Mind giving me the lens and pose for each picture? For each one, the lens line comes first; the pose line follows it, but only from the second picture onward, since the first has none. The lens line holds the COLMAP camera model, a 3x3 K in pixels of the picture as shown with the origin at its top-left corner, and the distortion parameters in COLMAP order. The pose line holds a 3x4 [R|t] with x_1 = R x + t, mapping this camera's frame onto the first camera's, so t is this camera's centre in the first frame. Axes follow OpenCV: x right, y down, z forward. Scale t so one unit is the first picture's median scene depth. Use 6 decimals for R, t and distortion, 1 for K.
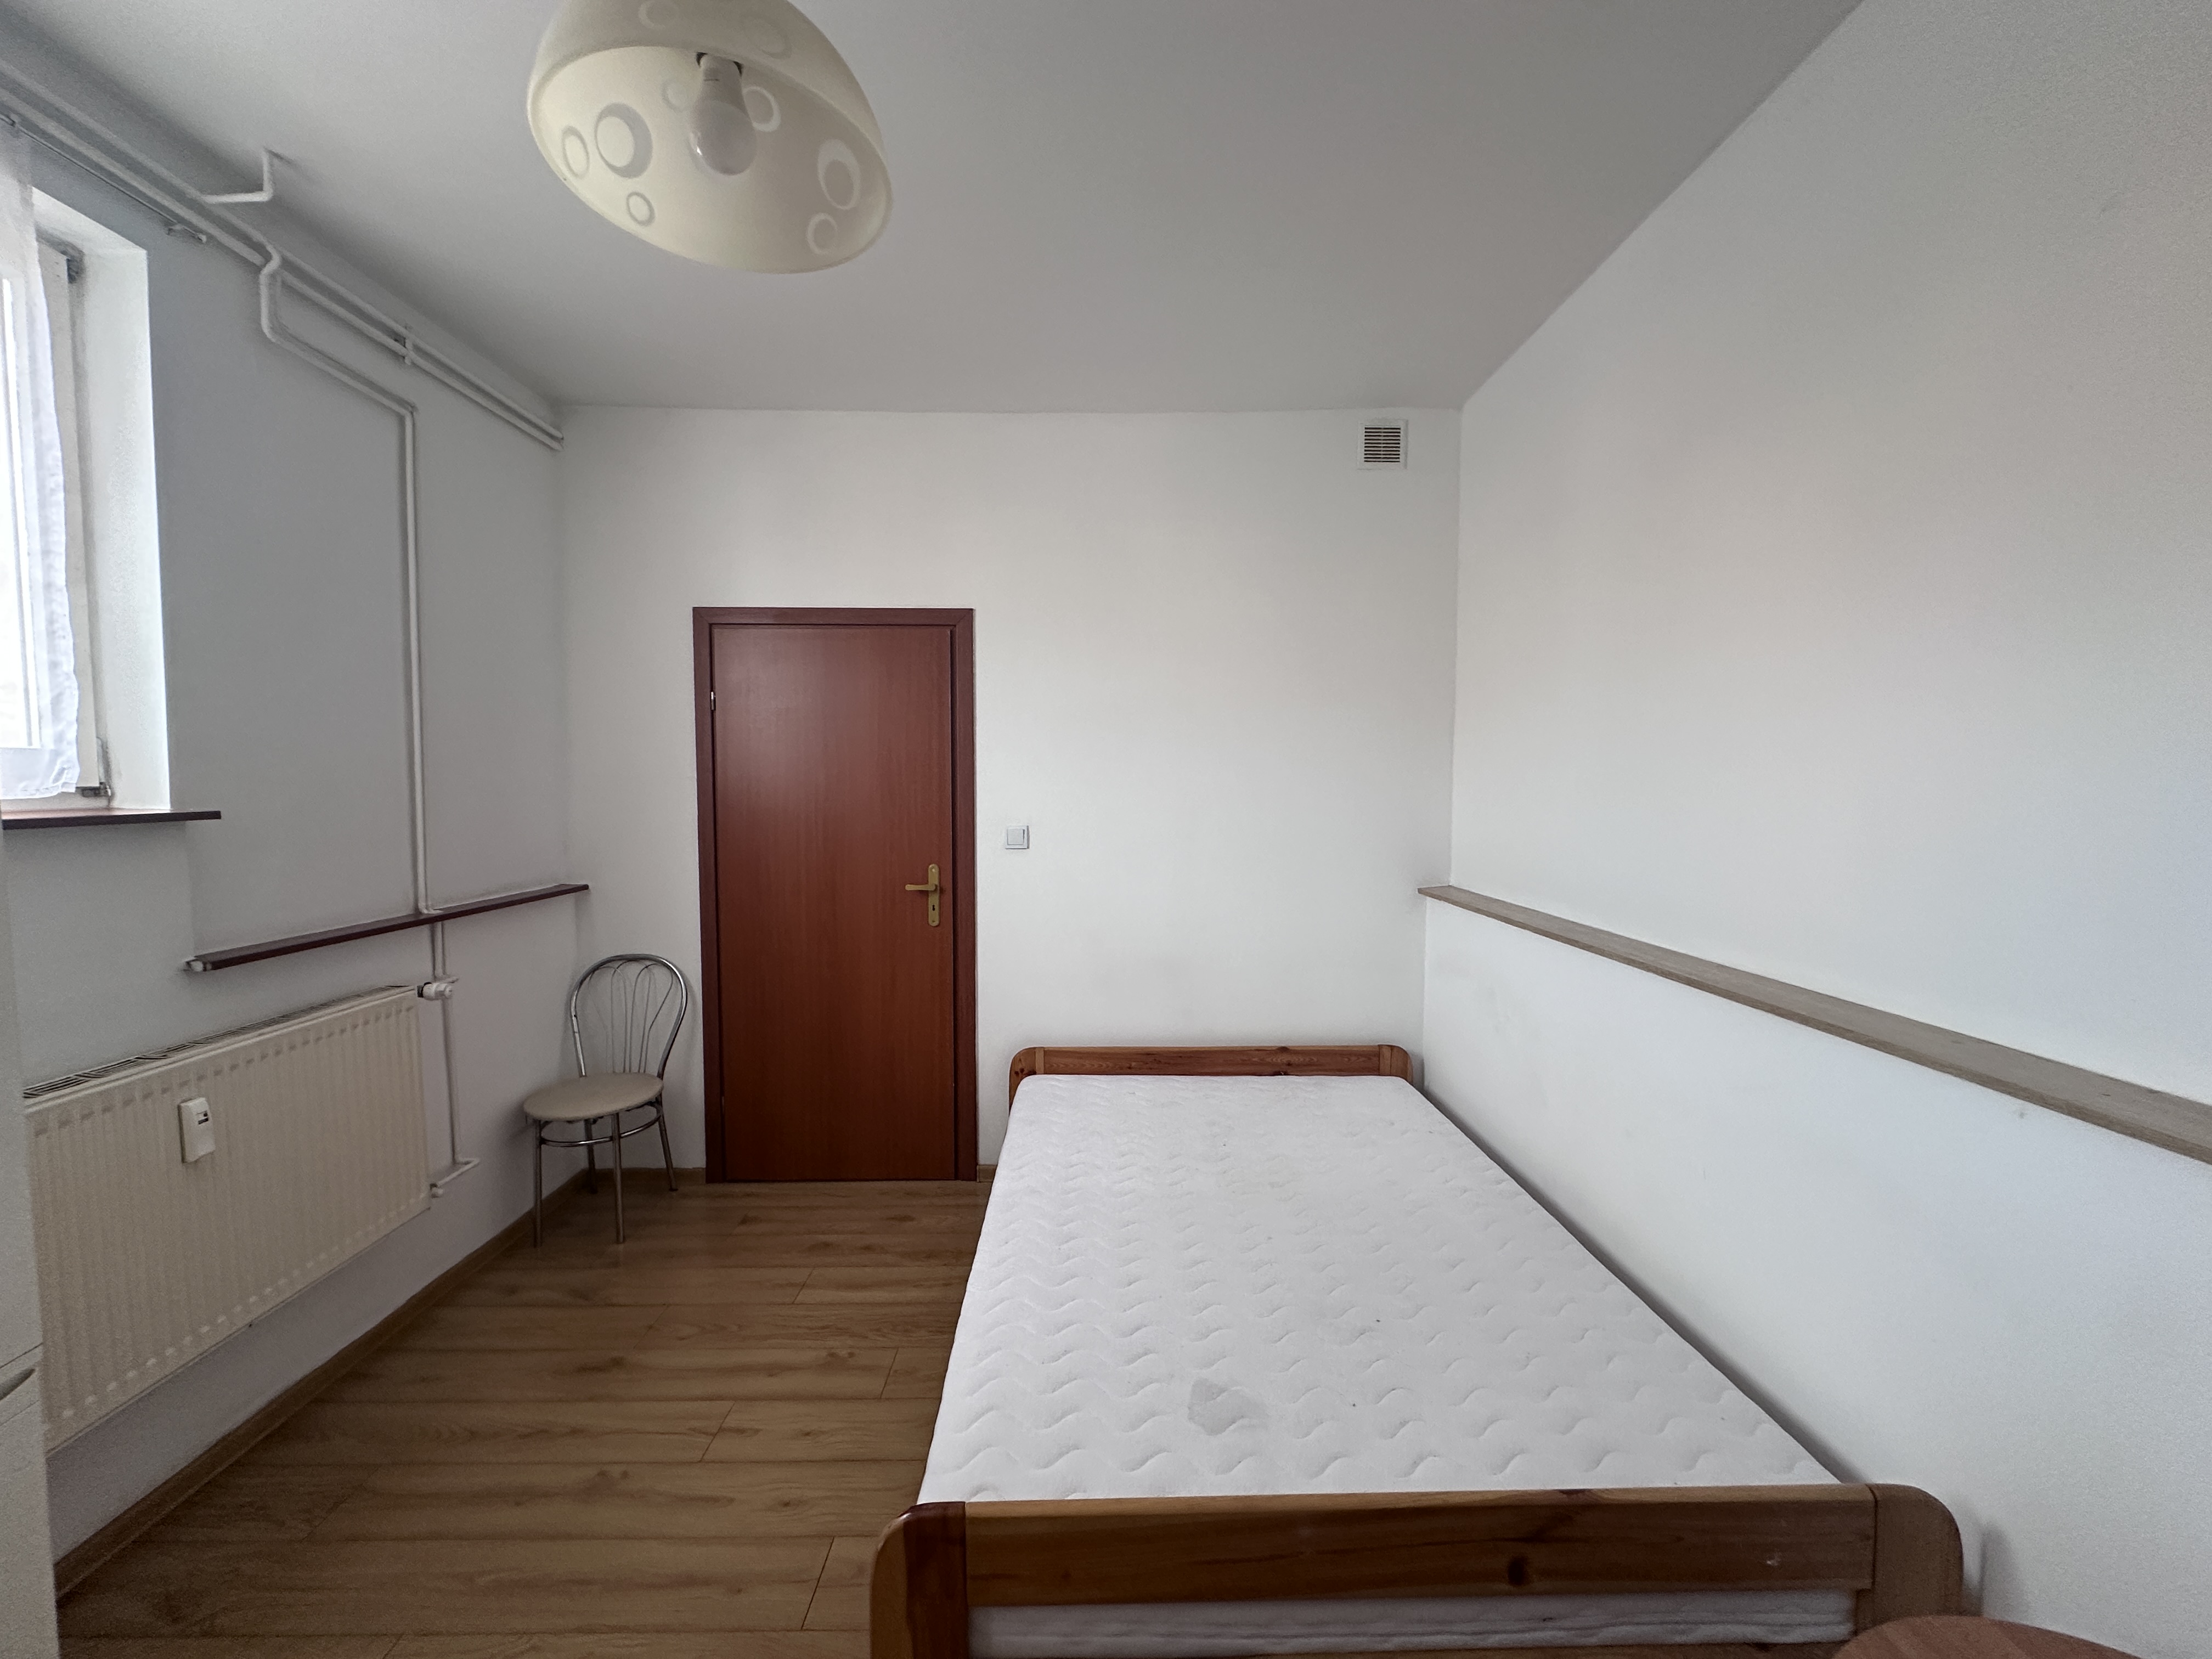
lens RADIAL K [[881.7, 0, 1108.0], [0, 881.7, 830.1], [0, 0, 1]] dist [0.000133, -0.000360]
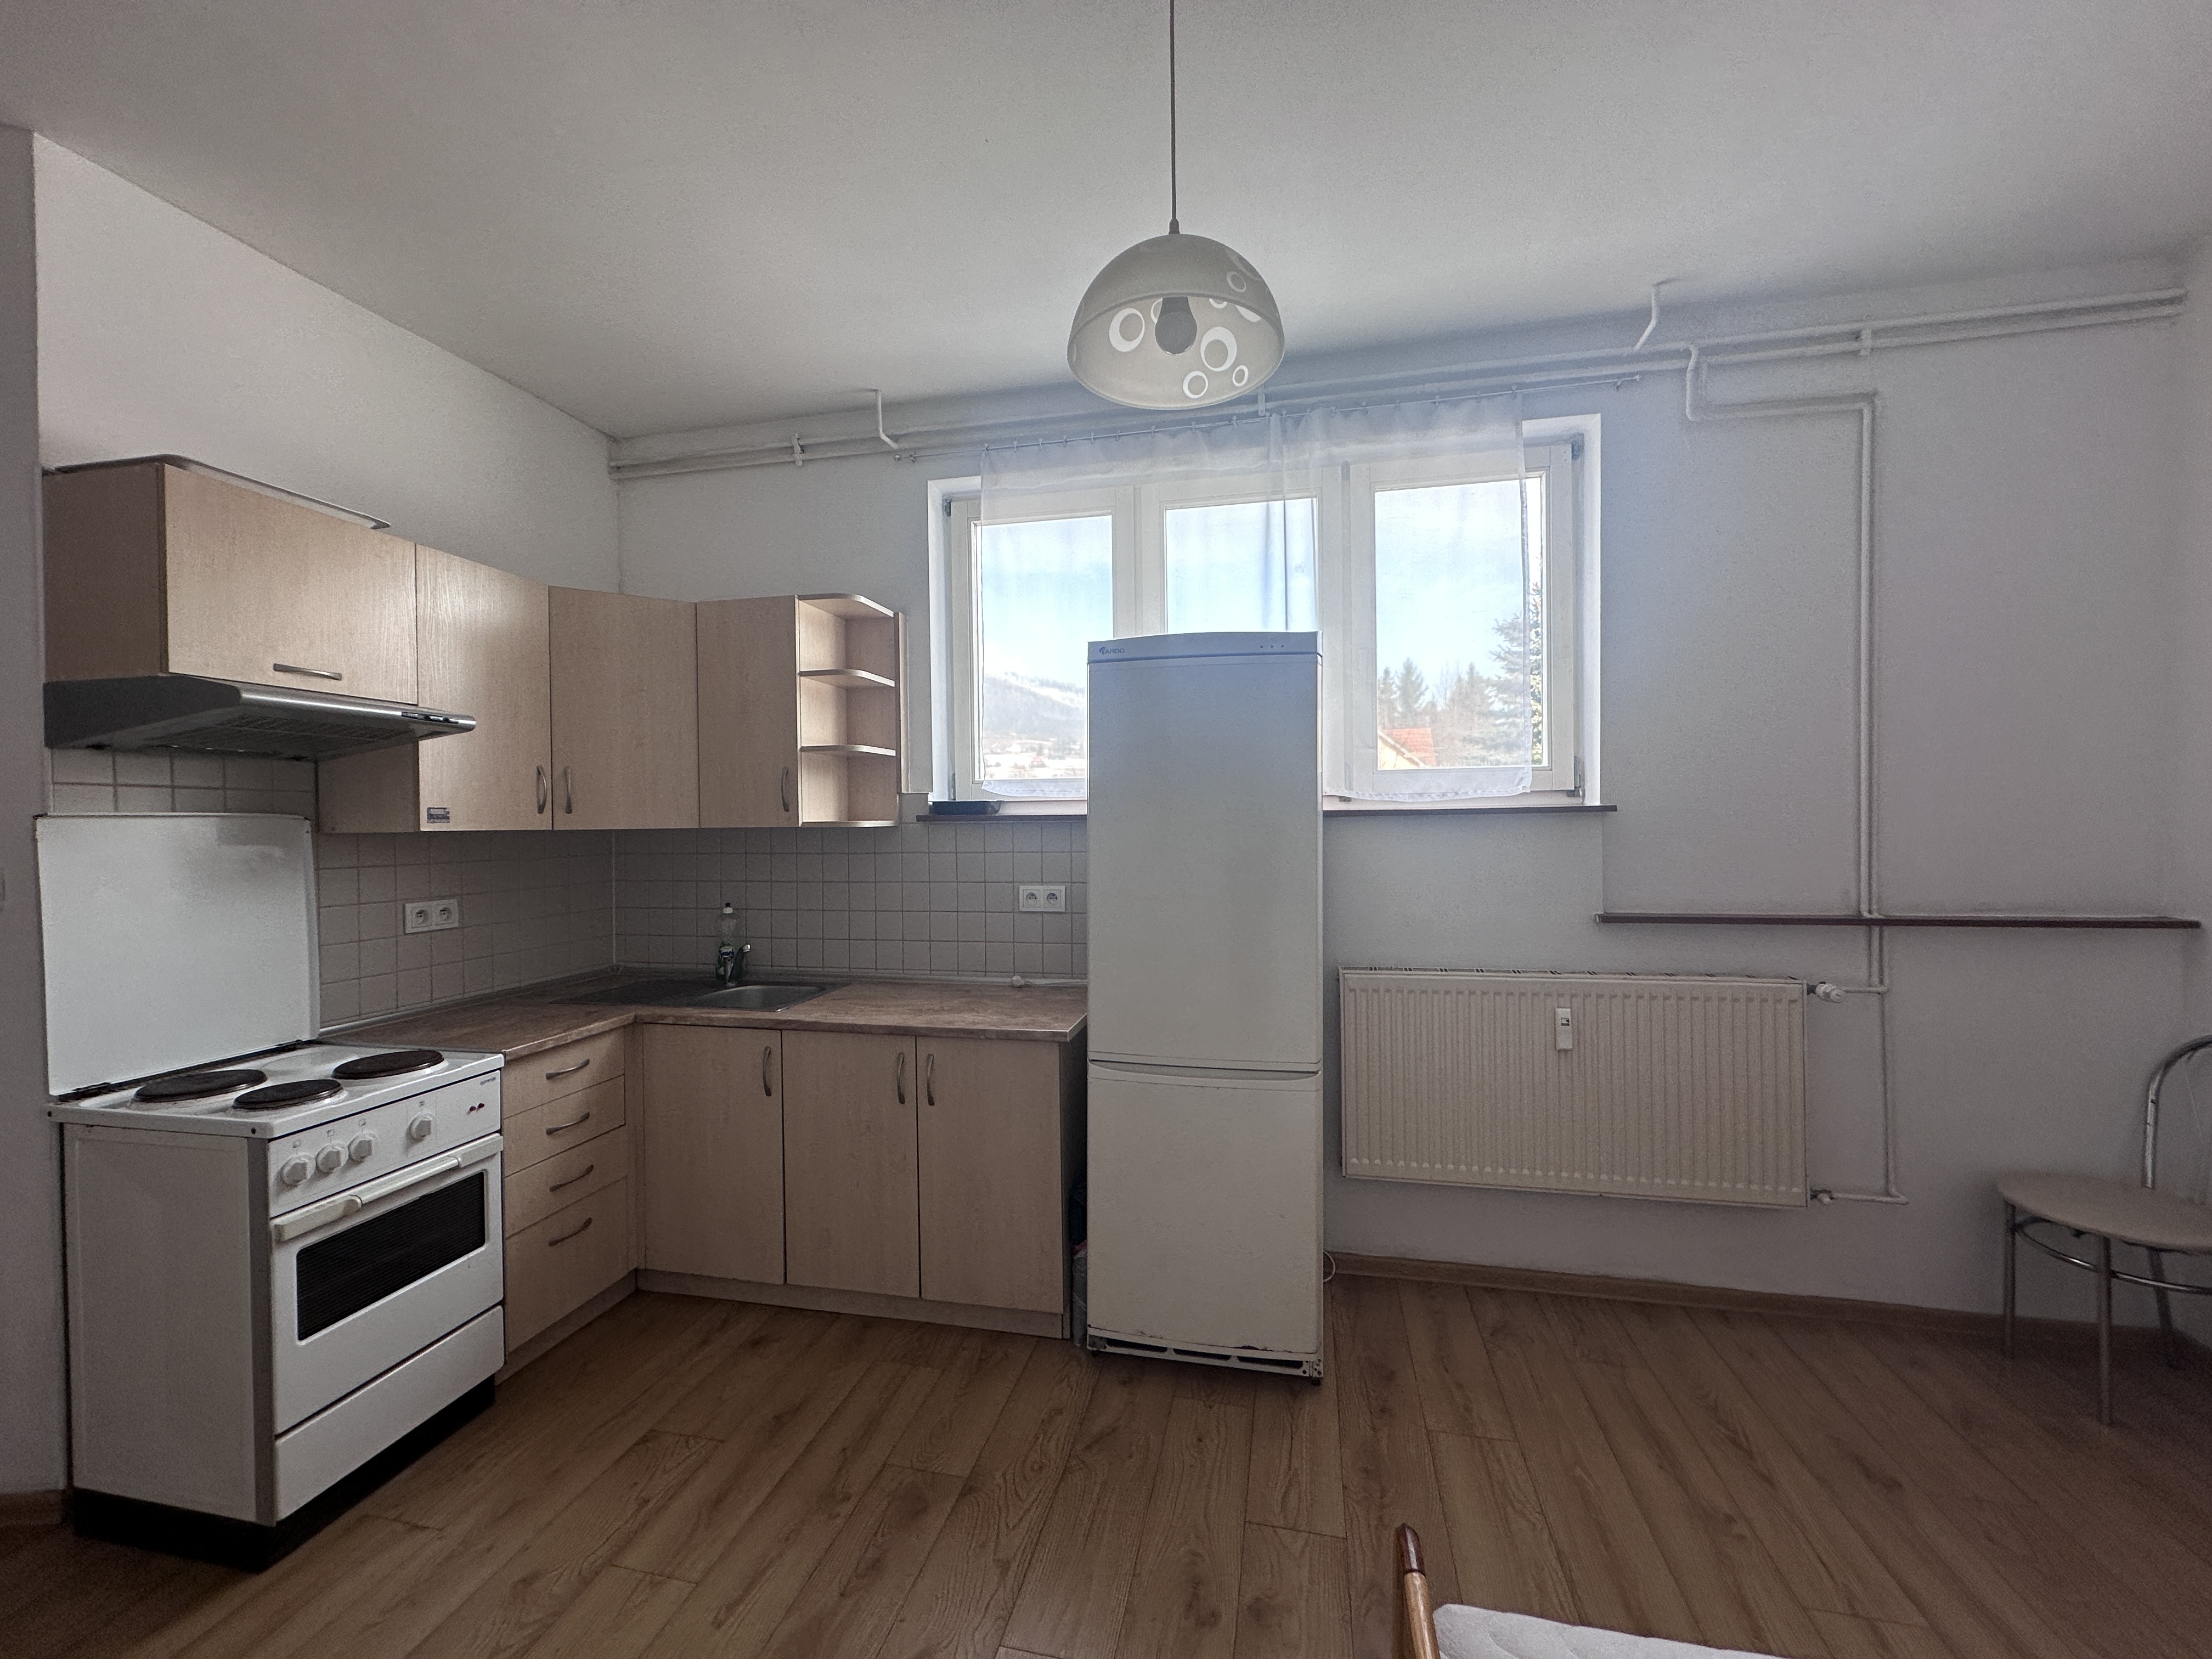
lens RADIAL K [[881.7, 0, 1101.7], [0, 881.7, 828.8], [0, 0, 1]] dist [0.000133, -0.000360]
pose [[-0.229764, 0.009109, -0.973204, 0.390690], [-0.044006, 0.998836, 0.019739, 0.018810], [0.972251, 0.047362, -0.229096, 0.453678]]
